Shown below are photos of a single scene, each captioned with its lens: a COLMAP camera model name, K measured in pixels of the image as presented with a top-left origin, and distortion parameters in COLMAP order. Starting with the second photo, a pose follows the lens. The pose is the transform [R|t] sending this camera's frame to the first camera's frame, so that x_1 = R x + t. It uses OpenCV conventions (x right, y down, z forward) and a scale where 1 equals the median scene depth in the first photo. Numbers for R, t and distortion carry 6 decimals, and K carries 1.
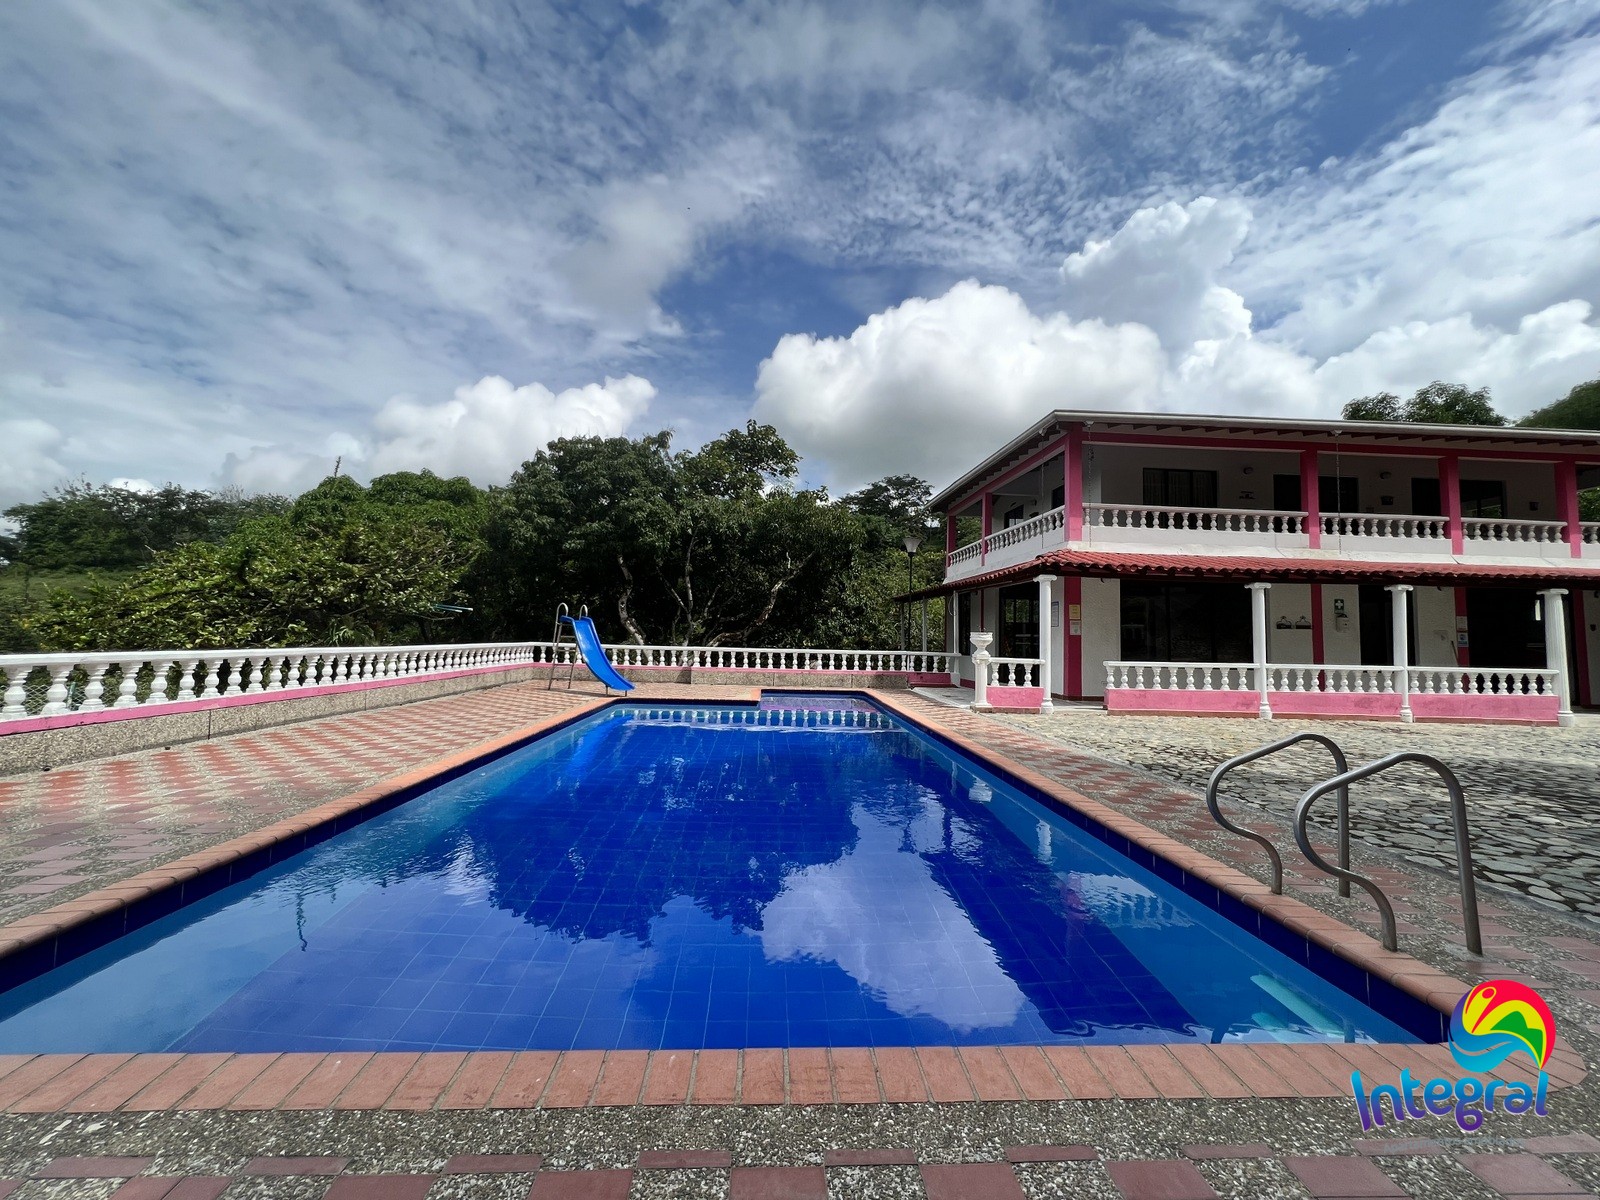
lens RADIAL K [[642.0, 0, 797.1], [0, 642.0, 593.7], [0, 0, 1]] dist [-0.002022, 0.000842]
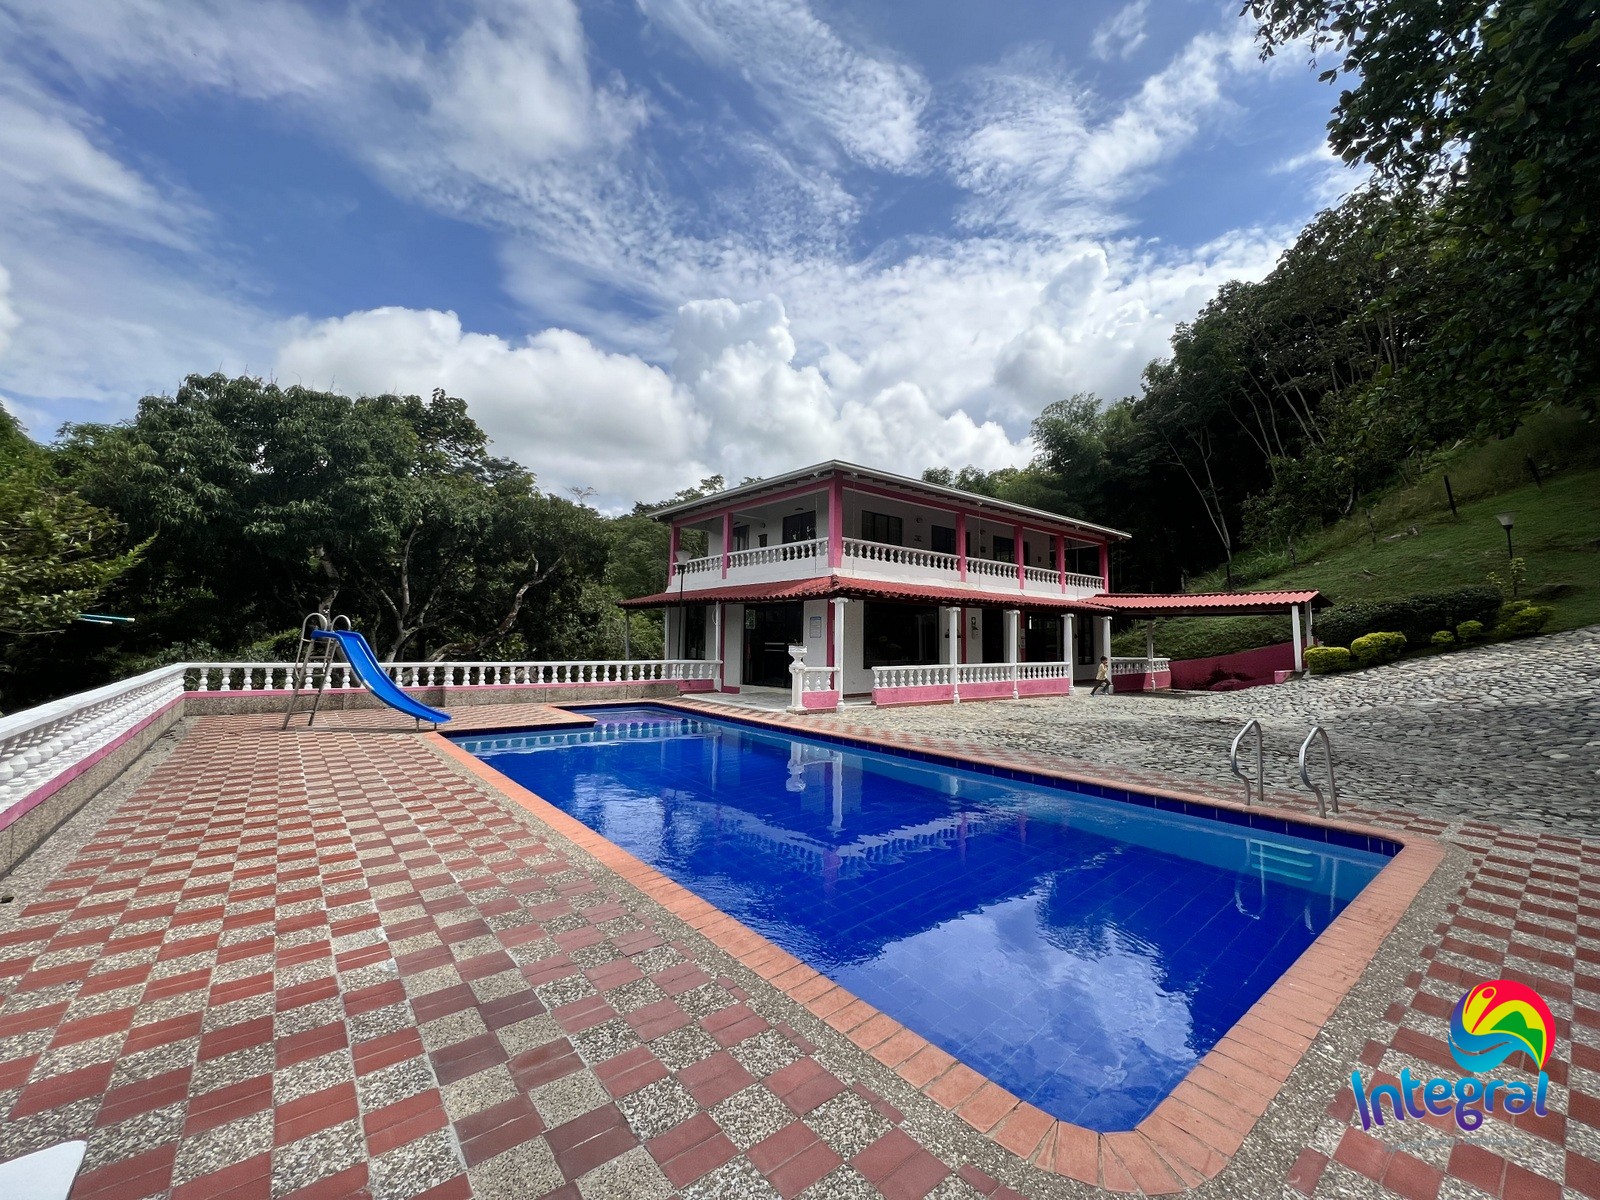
lens RADIAL K [[642.0, 0, 791.7], [0, 642.0, 607.3], [0, 0, 1]] dist [-0.002022, 0.000842]
pose [[0.807529, 0.018098, 0.589550, -0.295423], [-0.036297, 0.999160, 0.019045, -0.022710], [-0.588710, -0.036778, 0.807507, 0.051089]]
